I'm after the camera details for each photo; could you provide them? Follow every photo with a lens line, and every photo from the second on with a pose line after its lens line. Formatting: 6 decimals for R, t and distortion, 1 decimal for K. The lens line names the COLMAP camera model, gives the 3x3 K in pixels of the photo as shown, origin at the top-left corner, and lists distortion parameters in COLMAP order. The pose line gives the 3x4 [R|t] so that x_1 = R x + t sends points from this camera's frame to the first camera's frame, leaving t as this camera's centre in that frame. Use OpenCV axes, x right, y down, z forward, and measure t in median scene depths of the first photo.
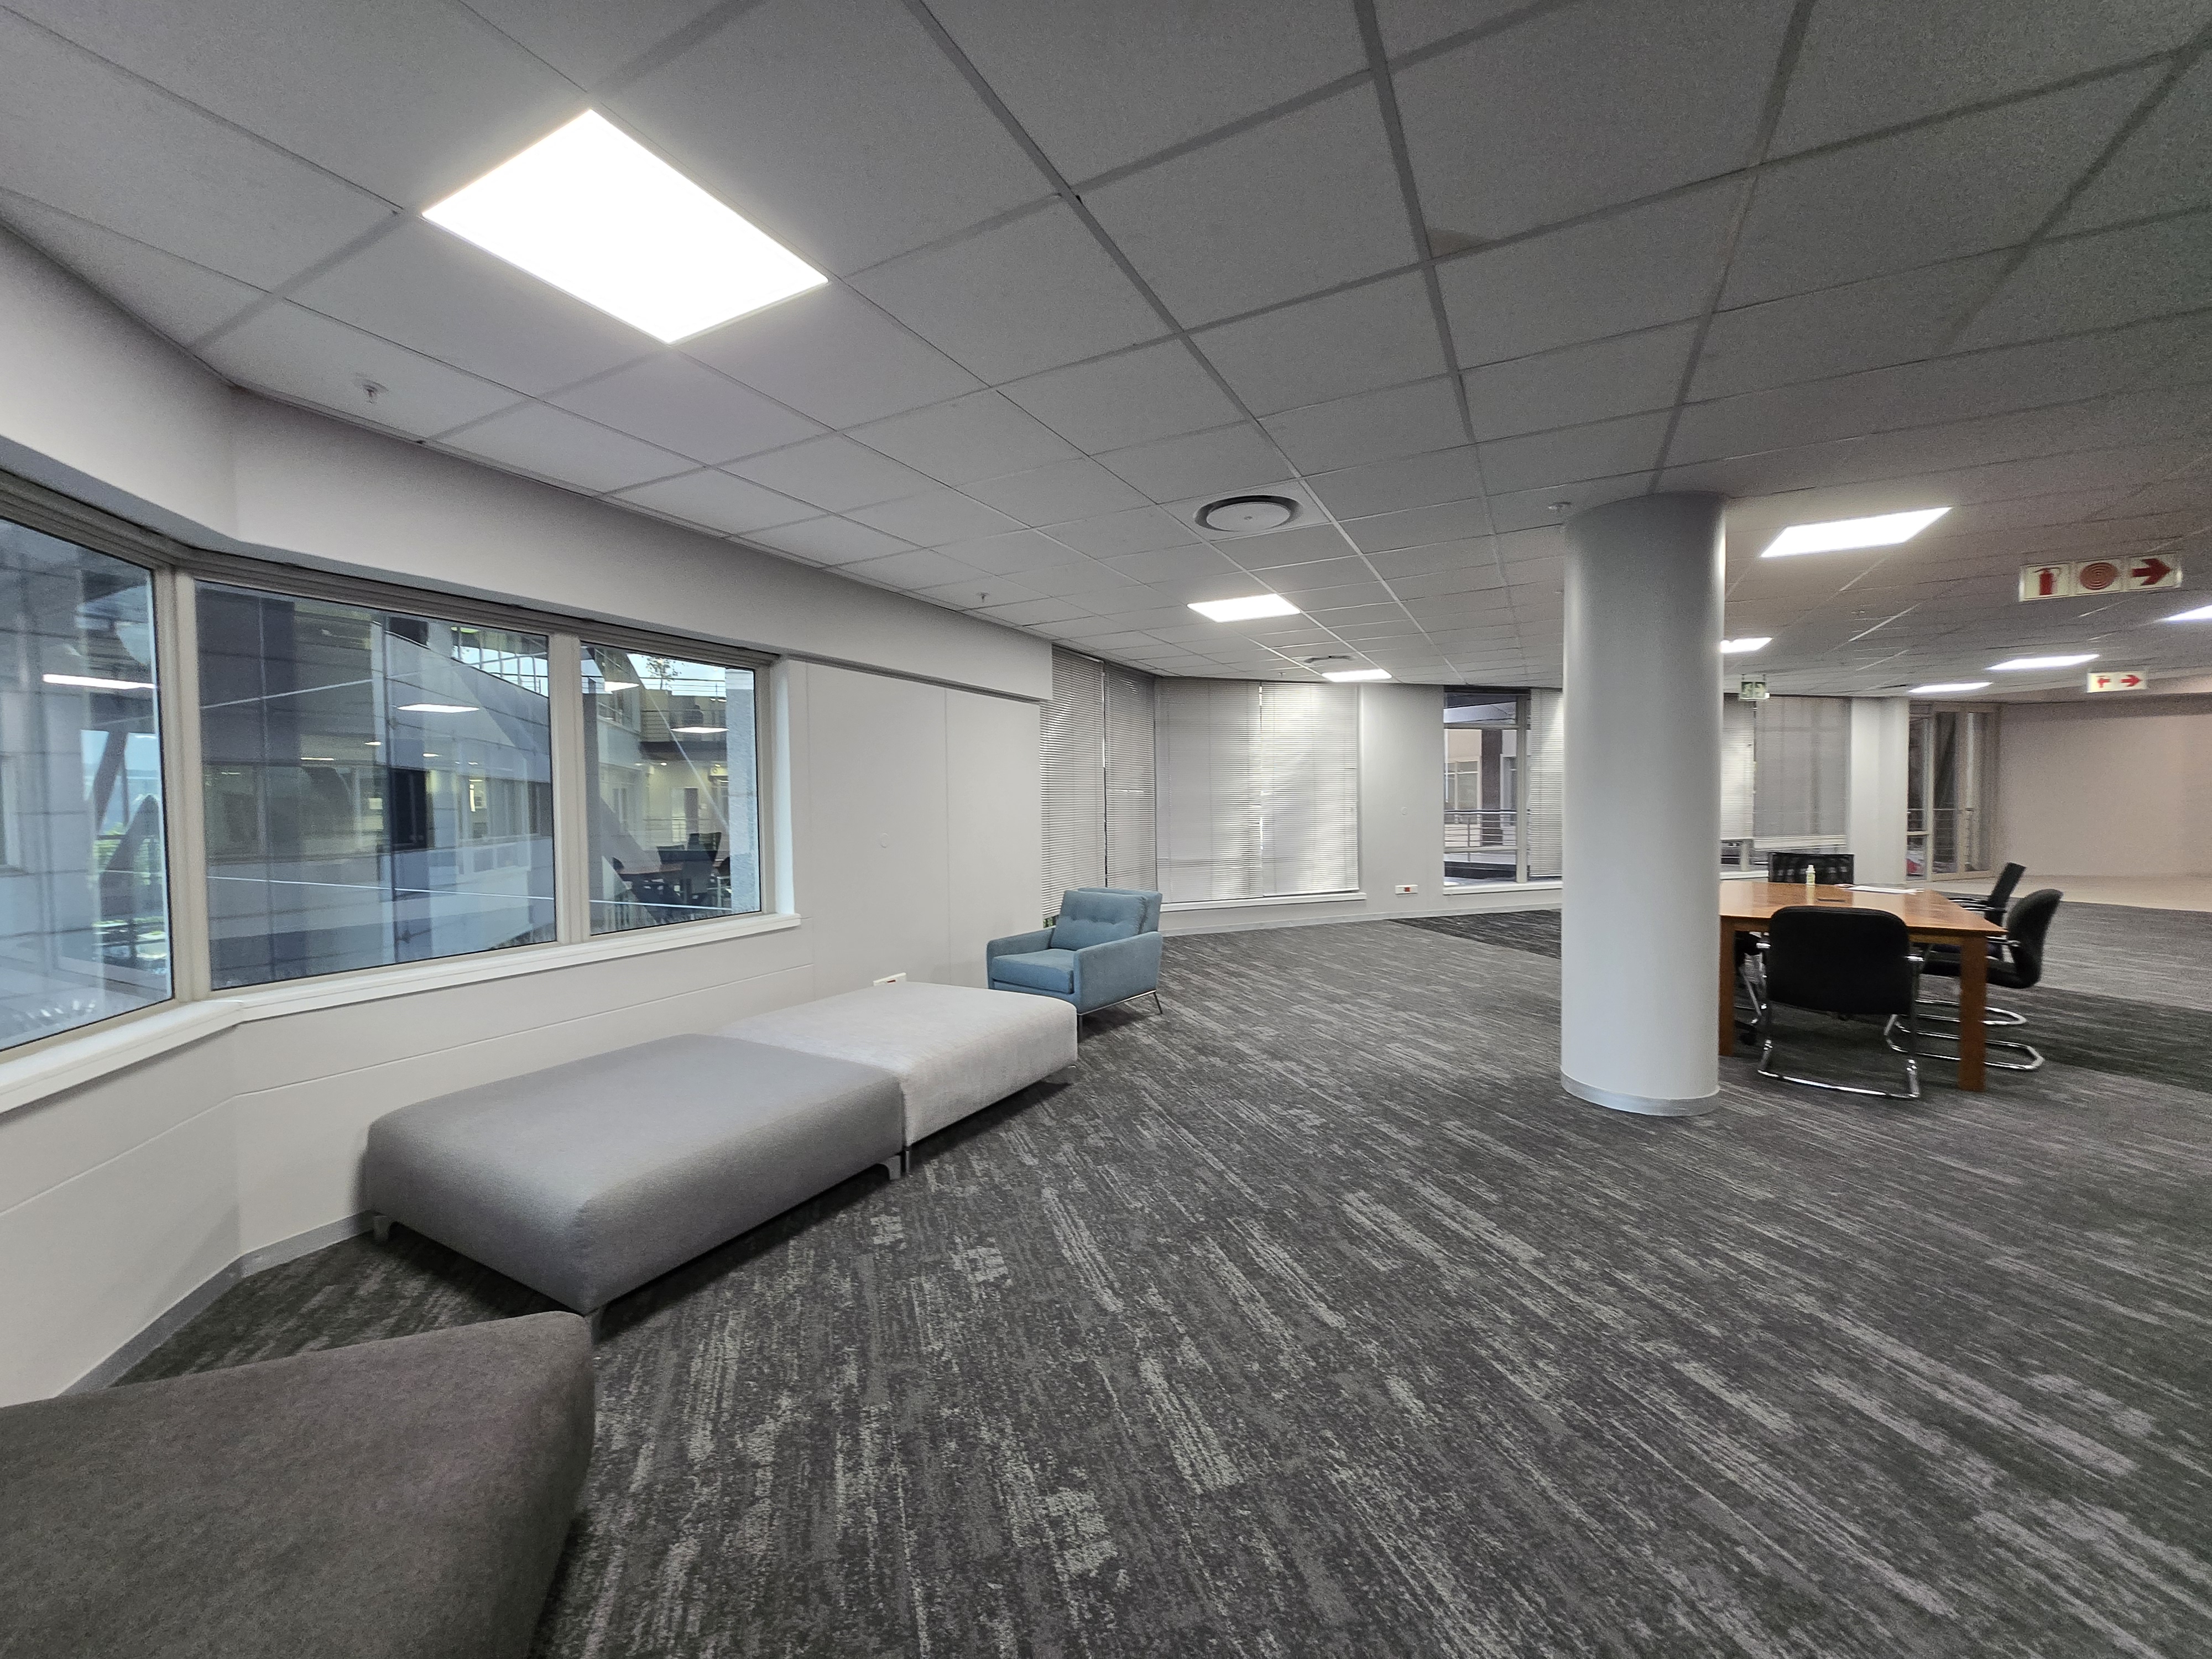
lens RADIAL K [[874.1, 0, 1090.6], [0, 874.1, 829.0], [0, 0, 1]] dist [0.001073, 0.000490]
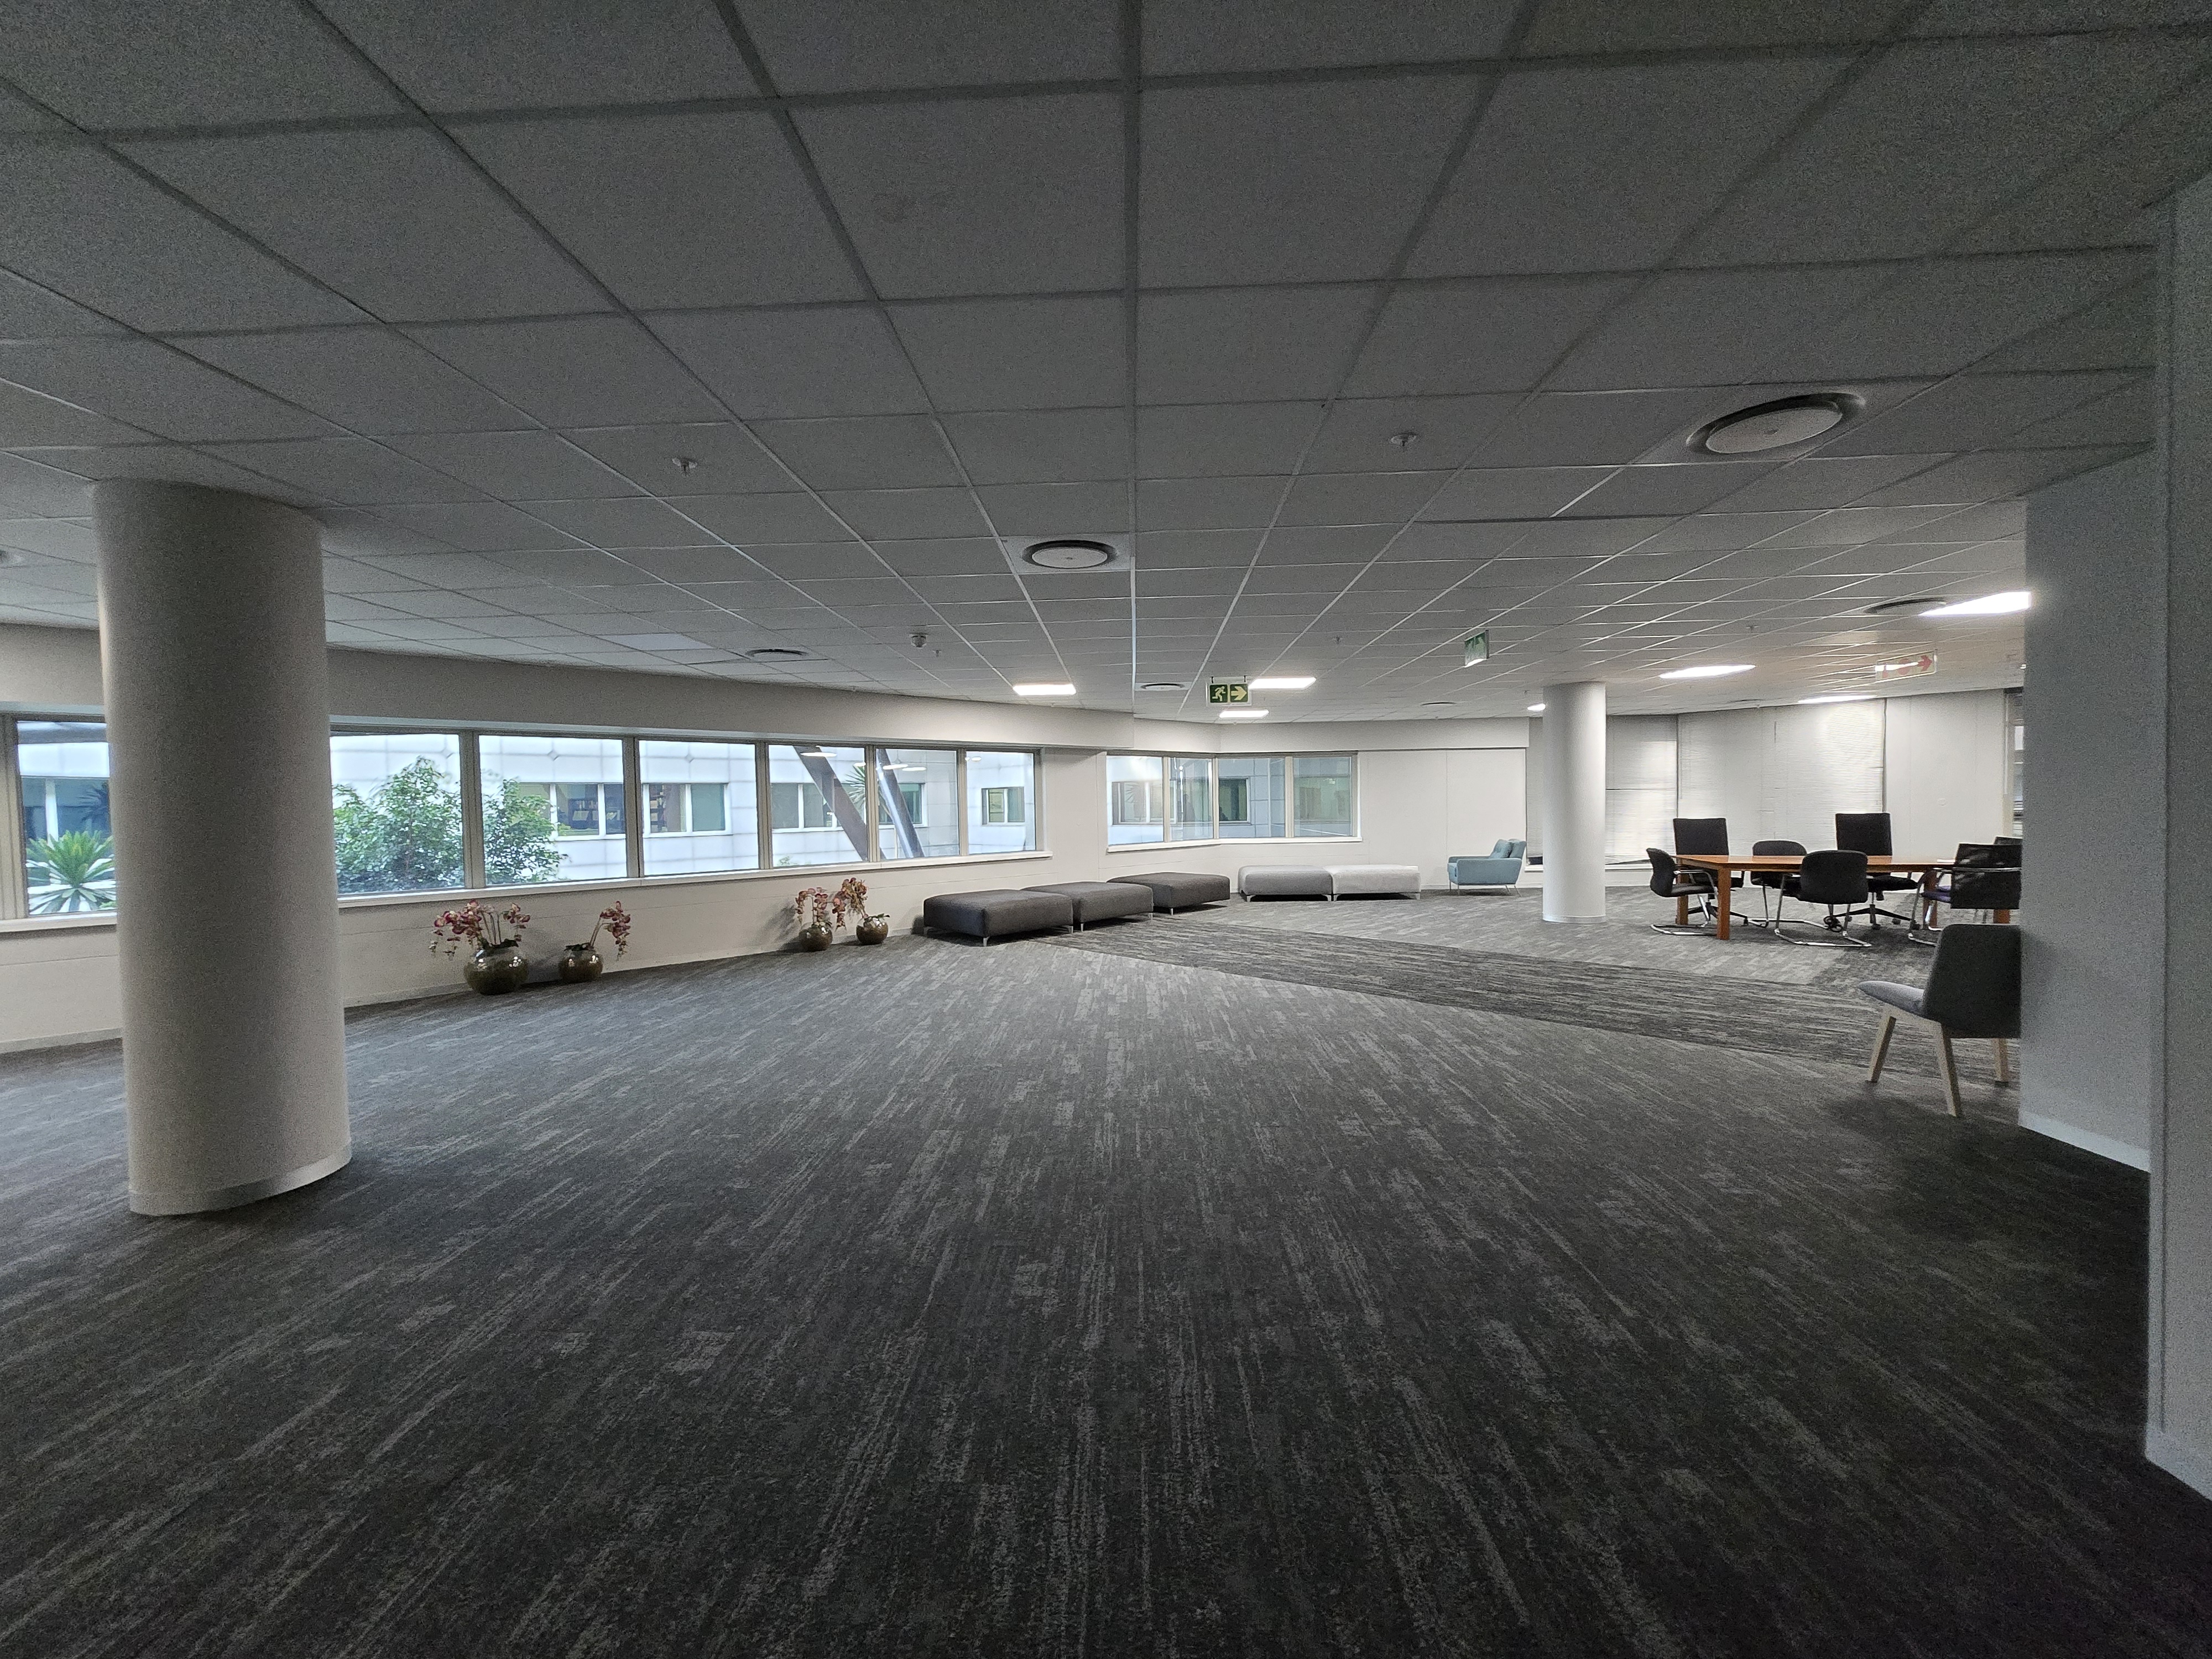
lens RADIAL K [[874.1, 0, 1116.7], [0, 874.1, 834.3], [0, 0, 1]] dist [0.001073, 0.000490]
pose [[0.437779, 0.037681, -0.898293, 2.475647], [-0.014457, 0.999287, 0.034871, -0.013523], [0.898966, -0.002279, 0.438012, -1.341488]]
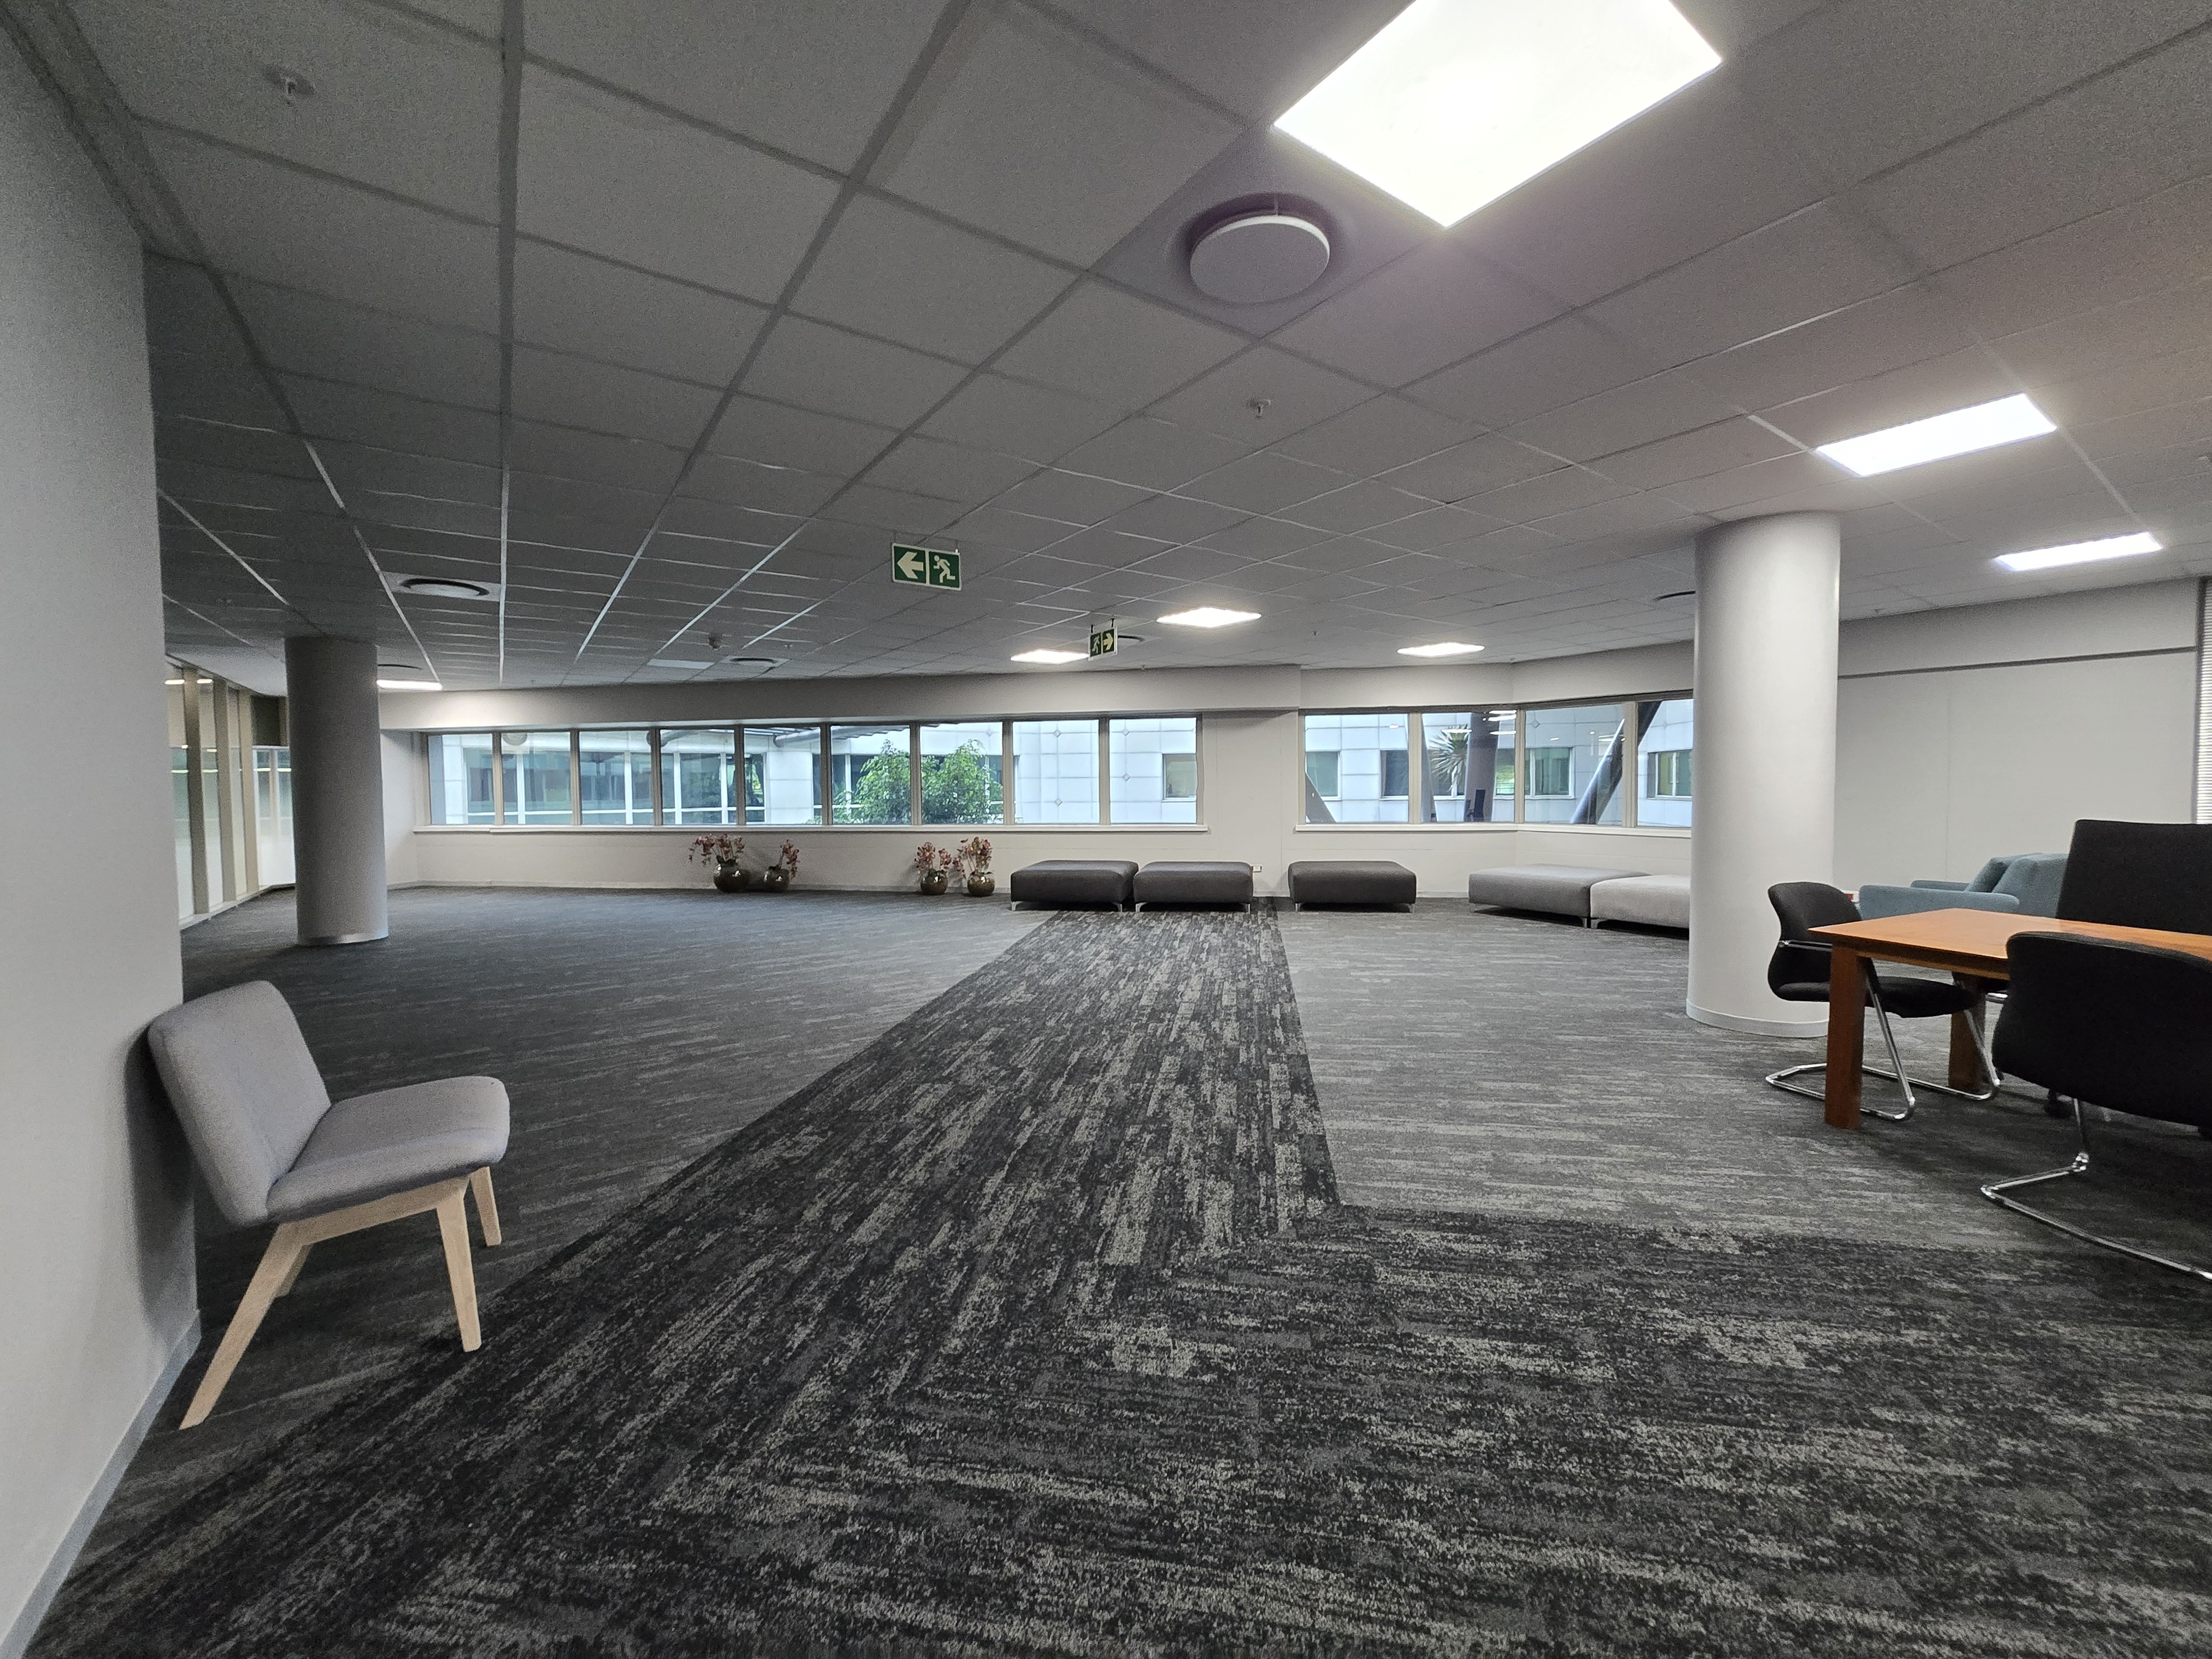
lens RADIAL K [[874.1, 0, 1109.5], [0, 874.1, 819.1], [0, 0, 1]] dist [0.001073, 0.000490]
pose [[-0.454188, 0.055455, -0.889179, 2.245121], [-0.011411, 0.997617, 0.068046, -0.052006], [0.890833, 0.041052, -0.452472, 0.827874]]
